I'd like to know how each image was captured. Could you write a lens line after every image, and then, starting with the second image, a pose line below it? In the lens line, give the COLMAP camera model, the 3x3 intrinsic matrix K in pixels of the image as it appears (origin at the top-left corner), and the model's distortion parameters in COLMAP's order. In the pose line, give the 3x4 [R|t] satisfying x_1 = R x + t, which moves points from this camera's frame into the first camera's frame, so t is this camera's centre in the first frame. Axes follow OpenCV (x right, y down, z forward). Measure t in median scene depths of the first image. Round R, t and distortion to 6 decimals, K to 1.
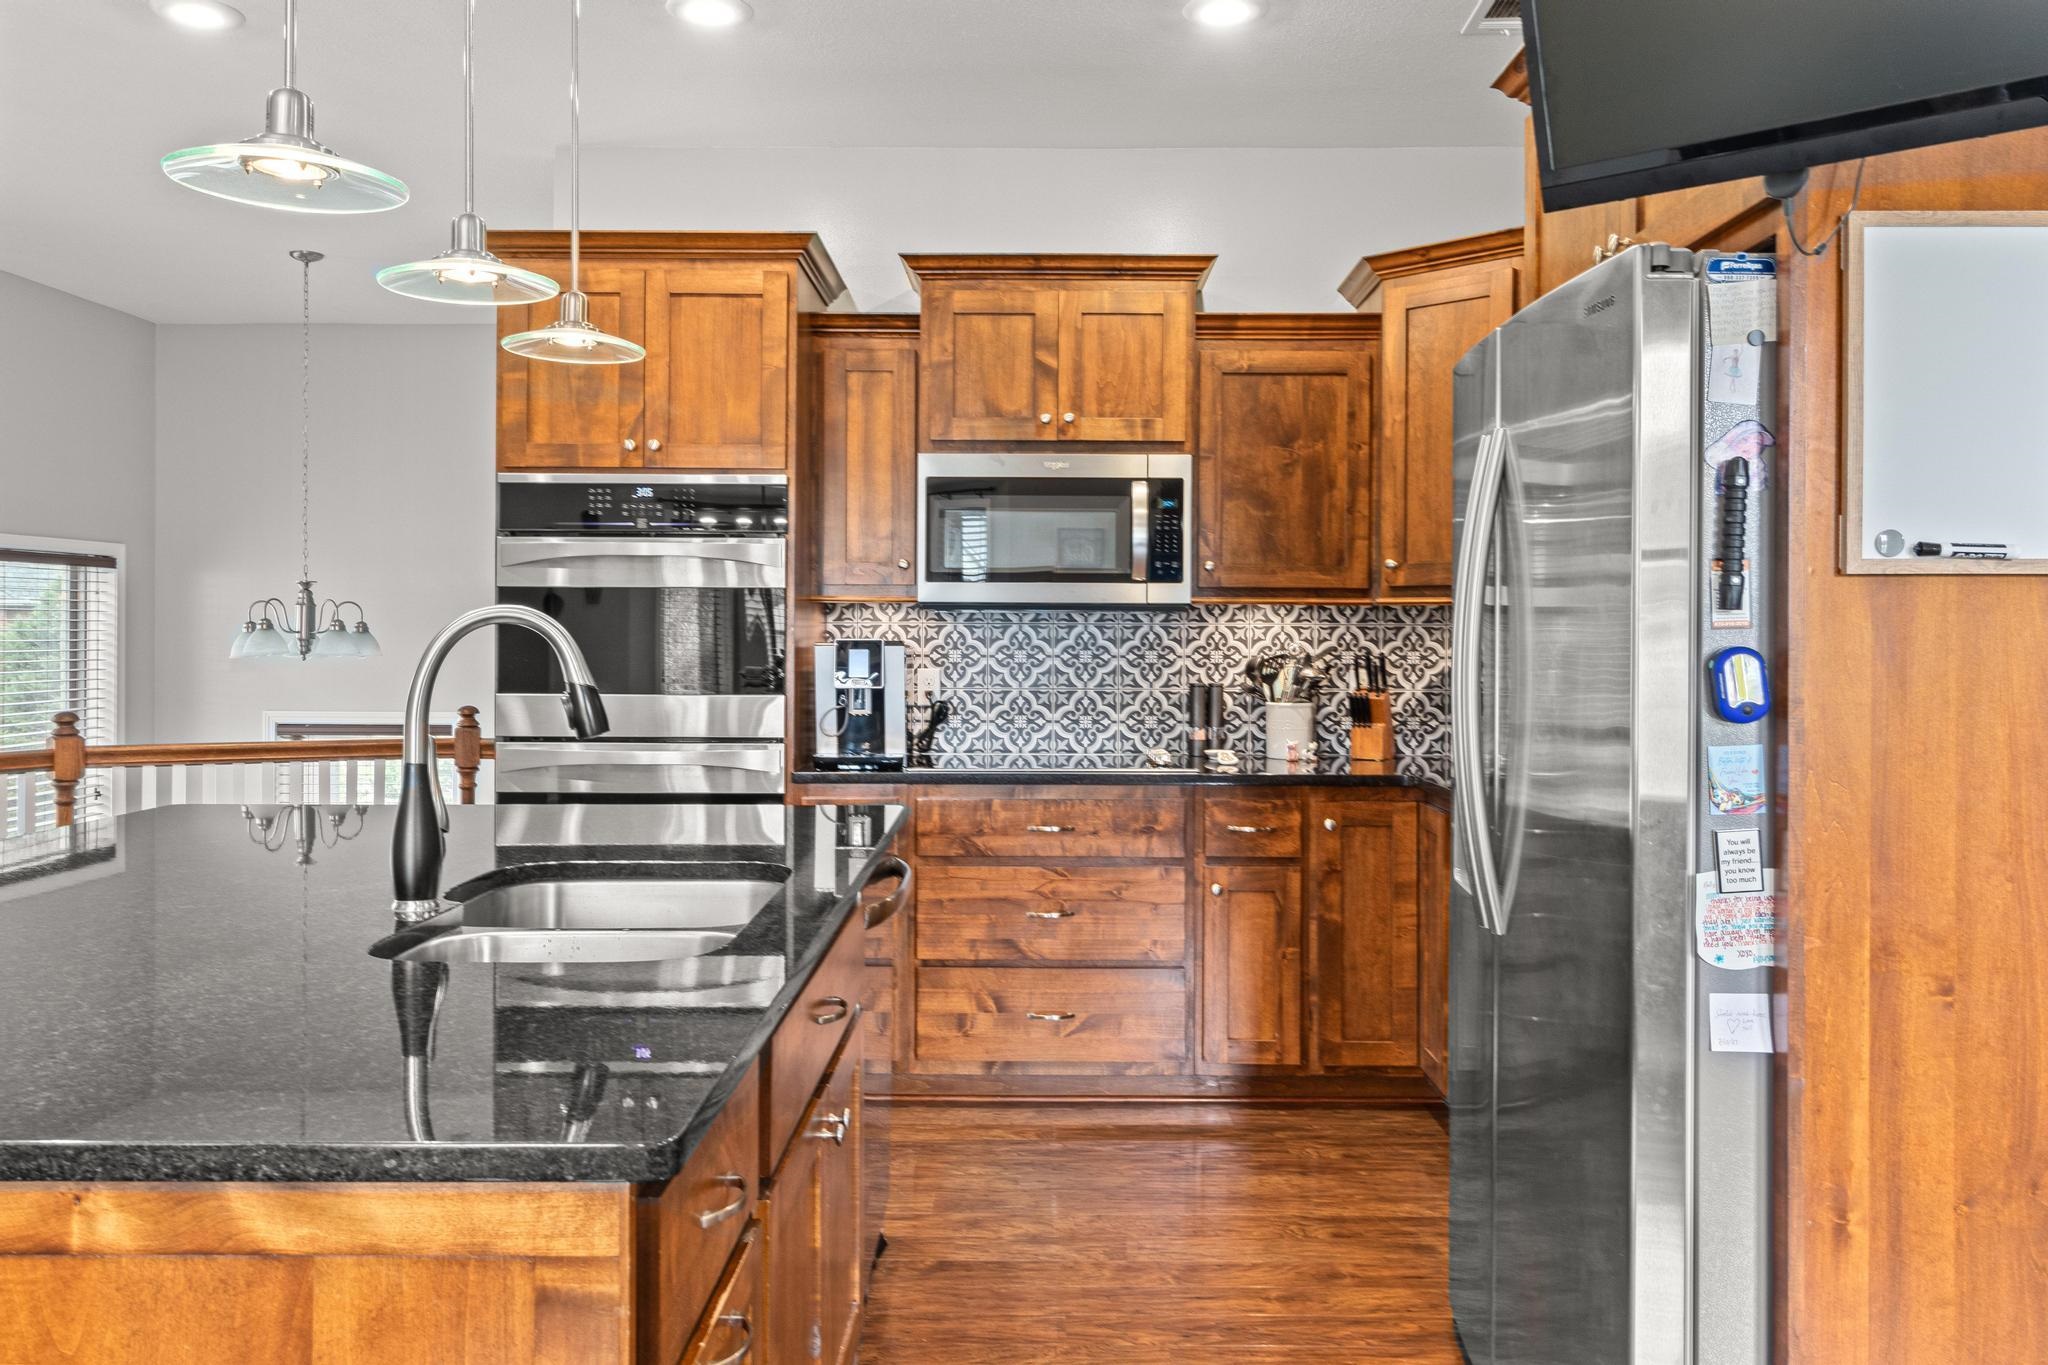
lens RADIAL K [[1513.0, 0, 1044.3], [0, 1513.0, 638.5], [0, 0, 1]] dist [0.032930, 0.002232]
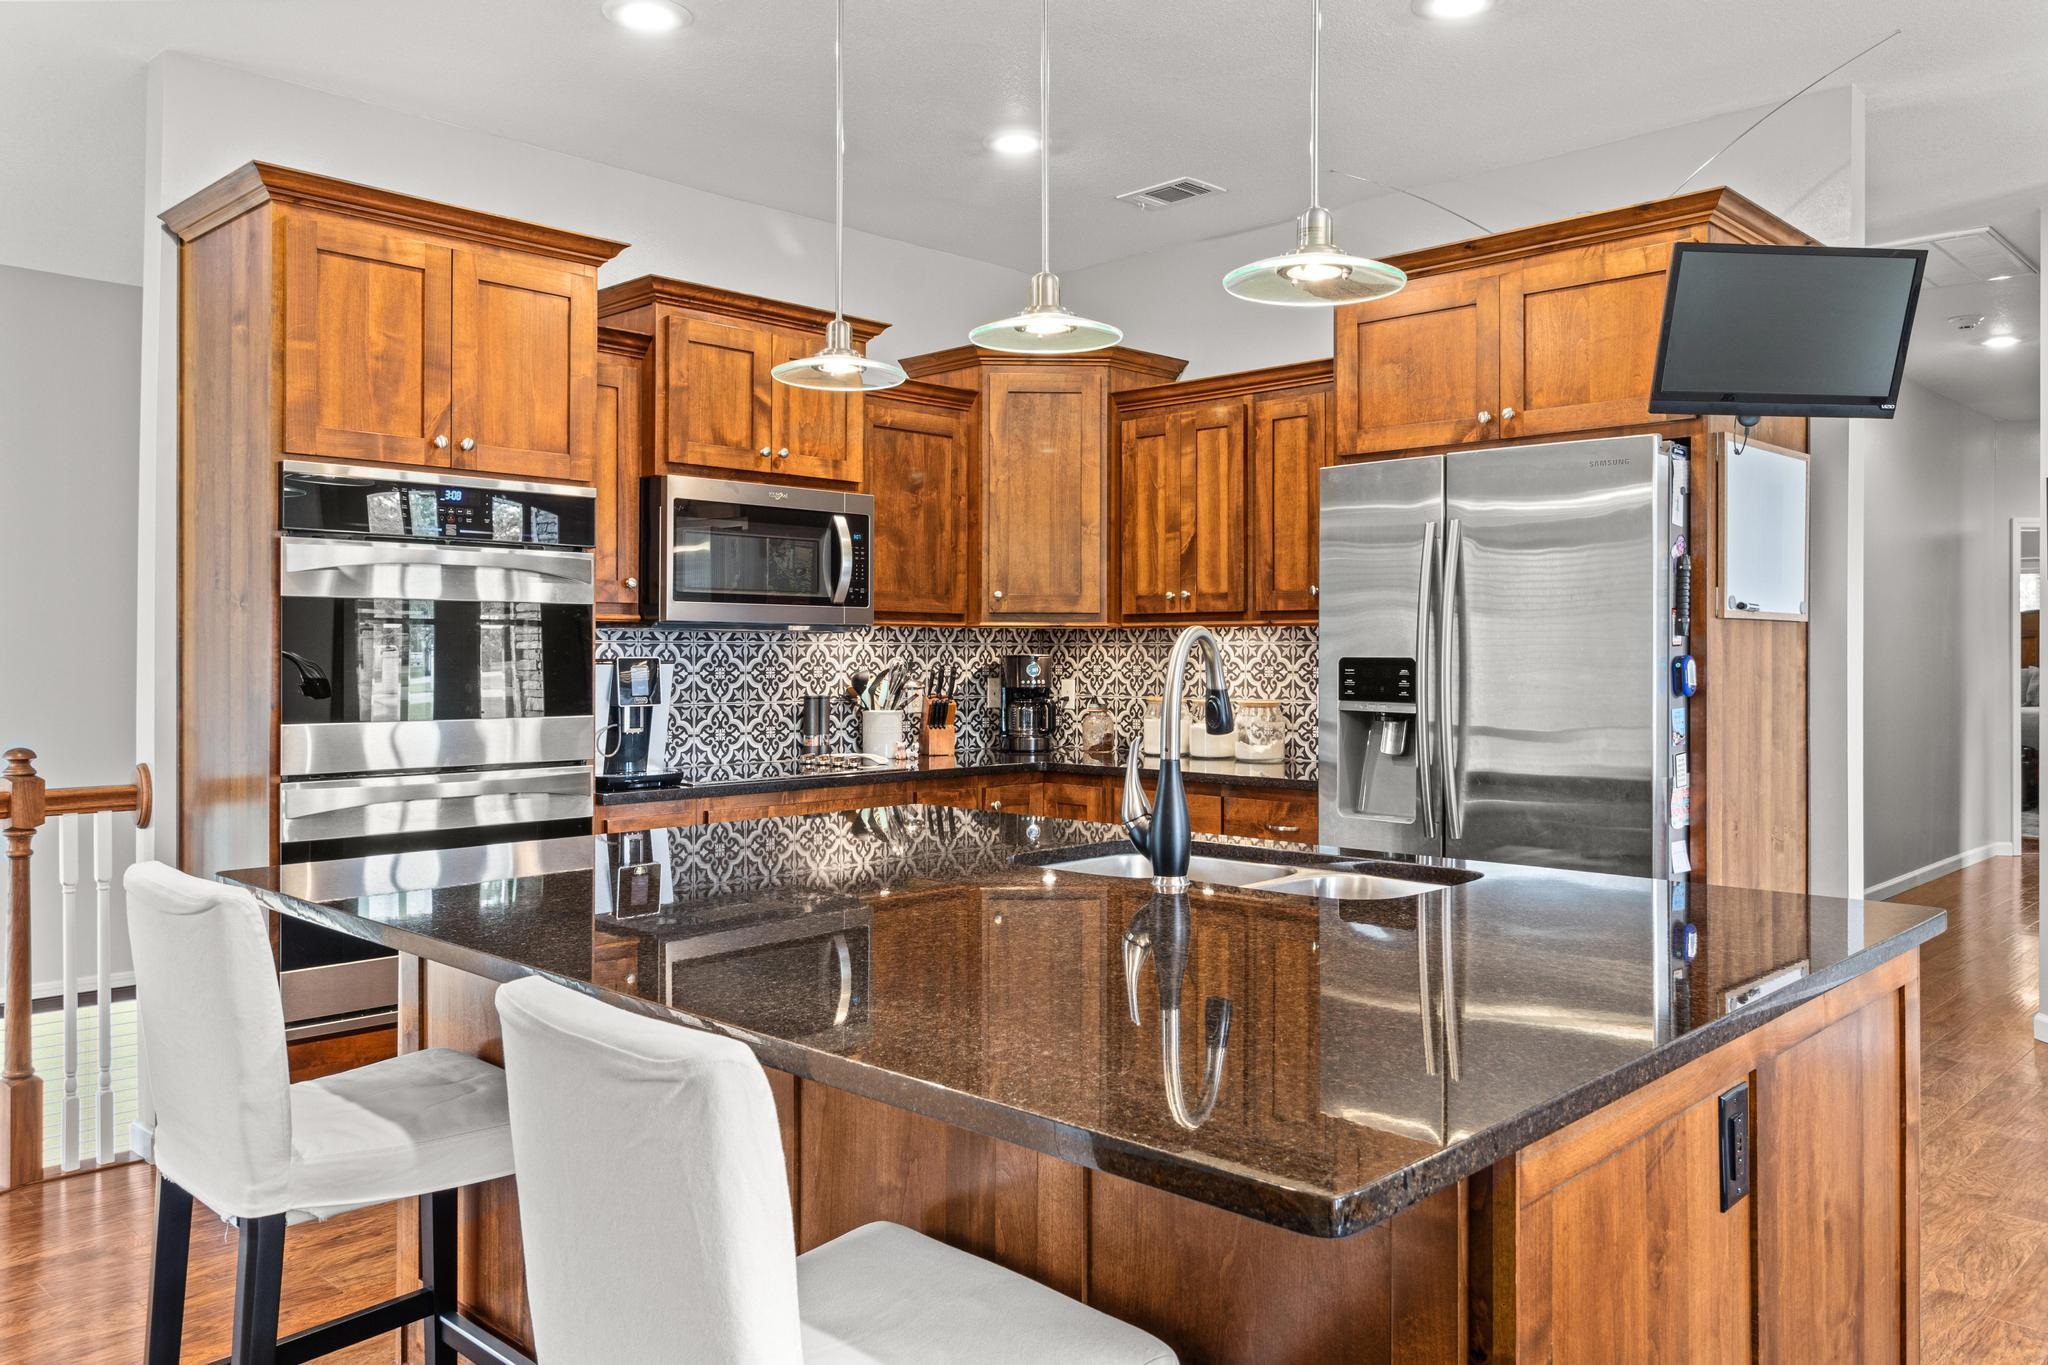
lens RADIAL K [[1513.0, 0, 1028.6], [0, 1513.0, 670.8], [0, 0, 1]] dist [0.032930, 0.002232]
pose [[0.689084, -0.011636, 0.724588, -0.649078], [0.005574, 0.999927, 0.010757, 0.000062], [-0.724660, -0.003373, 0.689098, 0.121315]]
